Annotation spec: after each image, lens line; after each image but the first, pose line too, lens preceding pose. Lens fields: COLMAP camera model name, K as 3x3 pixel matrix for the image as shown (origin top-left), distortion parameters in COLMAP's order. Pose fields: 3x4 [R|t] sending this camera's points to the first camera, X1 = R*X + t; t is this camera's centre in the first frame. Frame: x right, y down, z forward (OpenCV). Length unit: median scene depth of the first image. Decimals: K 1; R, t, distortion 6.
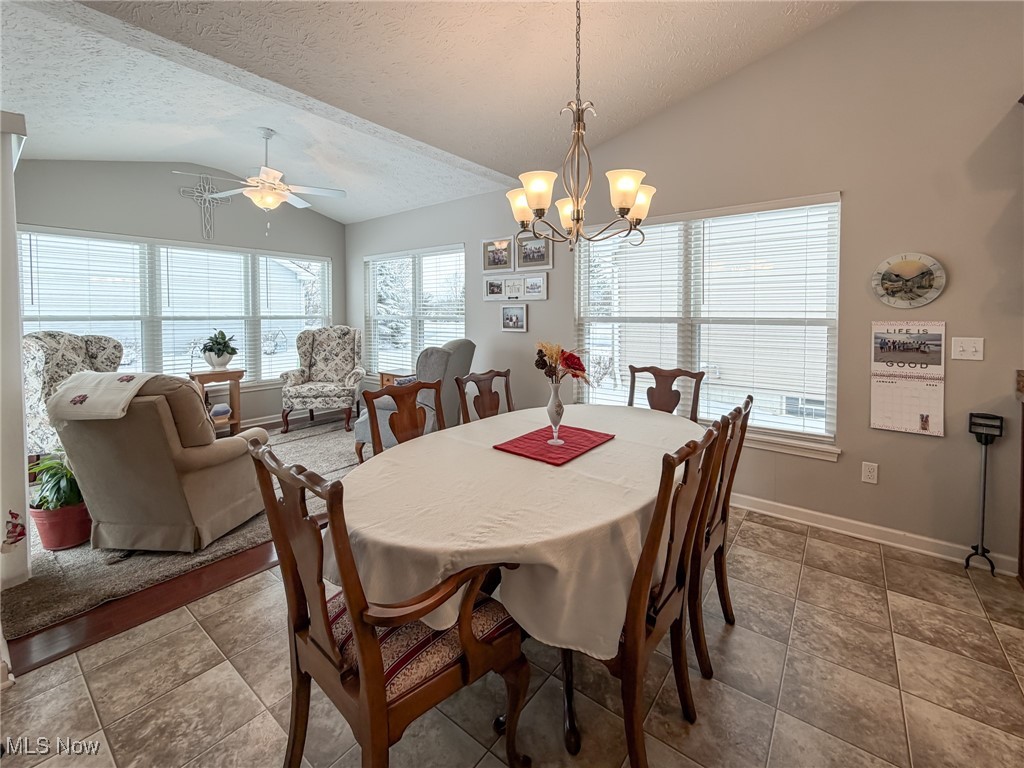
lens RADIAL K [[433.4, 0, 507.0], [0, 433.4, 328.5], [0, 0, 1]] dist [0.000456, 0.000264]
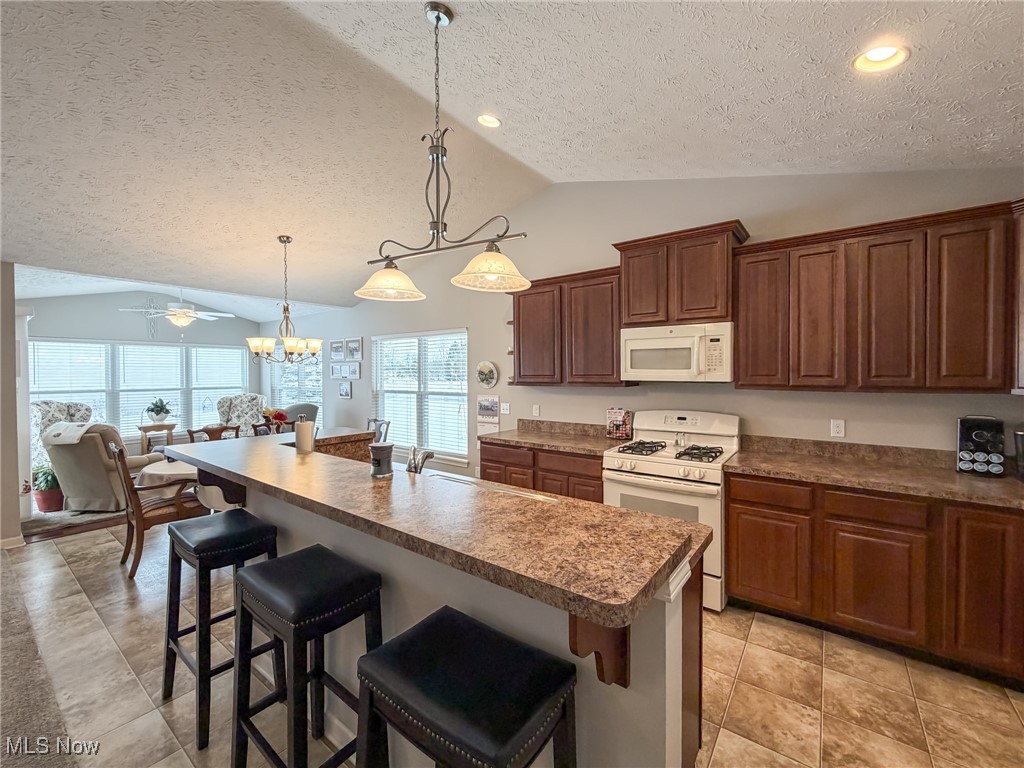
lens RADIAL K [[419.2, 0, 520.5], [0, 419.2, 379.5], [0, 0, 1]] dist [0.001644, 0.000107]
pose [[0.999551, -0.003217, 0.029799, 0.592060], [0.003744, 0.999837, -0.017636, -0.030964], [-0.029737, 0.017739, 0.999400, -0.547425]]
